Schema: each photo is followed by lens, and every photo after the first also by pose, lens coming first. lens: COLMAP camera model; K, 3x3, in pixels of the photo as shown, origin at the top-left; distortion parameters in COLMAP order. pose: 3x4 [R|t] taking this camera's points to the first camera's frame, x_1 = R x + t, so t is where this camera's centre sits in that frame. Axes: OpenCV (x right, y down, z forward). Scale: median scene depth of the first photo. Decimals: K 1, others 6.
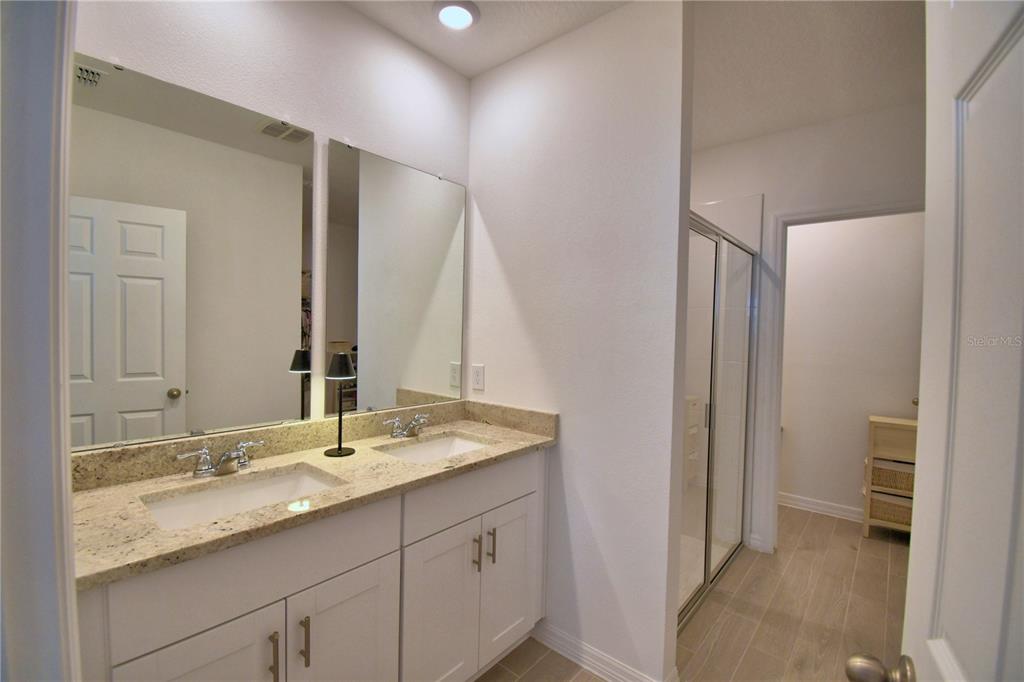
lens RADIAL K [[455.8, 0, 507.5], [0, 455.8, 339.6], [0, 0, 1]] dist [-0.015067, -0.003510]
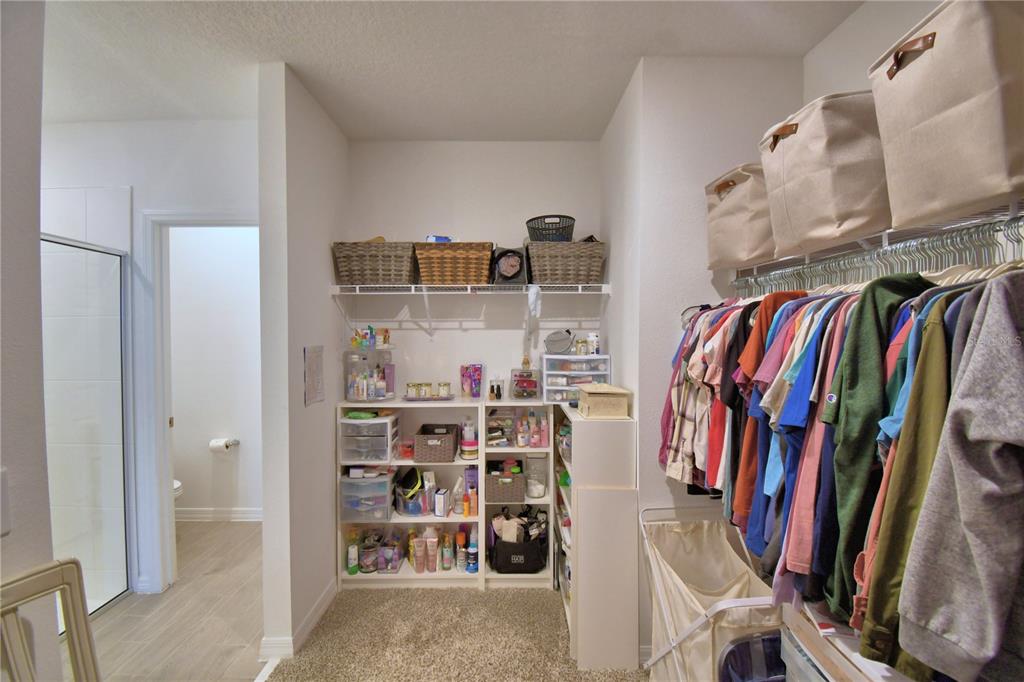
lens RADIAL K [[455.8, 0, 510.3], [0, 455.8, 342.7], [0, 0, 1]] dist [-0.015067, -0.003510]
pose [[0.752010, -0.033158, 0.658317, 0.581890], [0.030110, 0.999419, 0.015944, -0.015095], [-0.658464, 0.007832, 0.752572, -0.137970]]
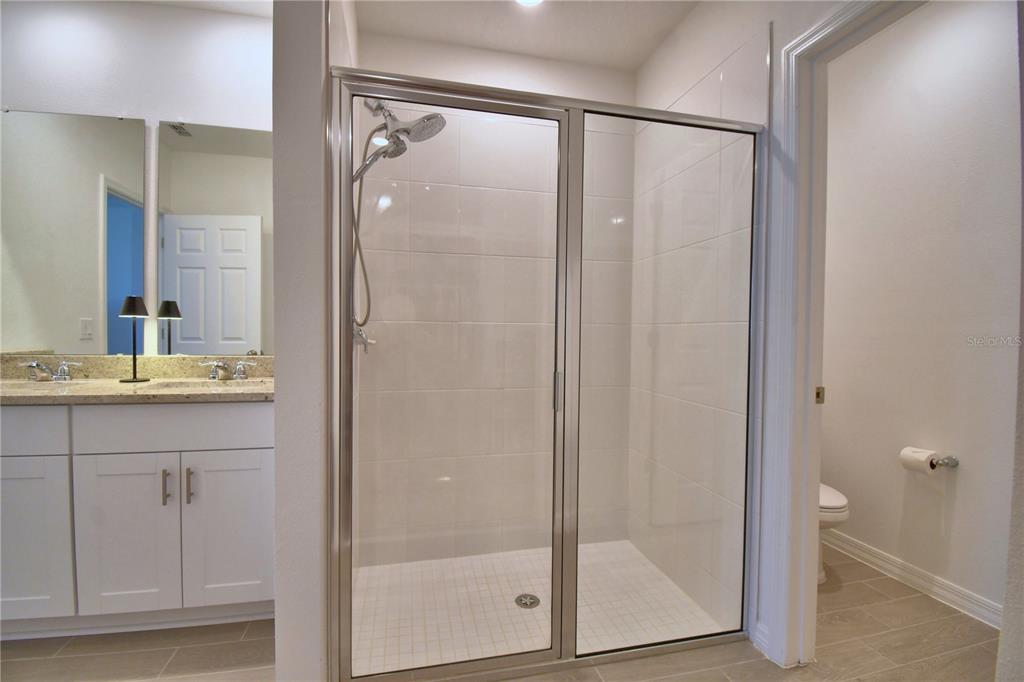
lens RADIAL K [[455.8, 0, 505.4], [0, 455.8, 342.2], [0, 0, 1]] dist [-0.015067, -0.003510]
pose [[0.806622, 0.002624, -0.591062, 0.685718], [-0.008664, 0.999935, -0.007384, 0.092399], [0.591004, 0.011077, 0.806592, 0.386675]]
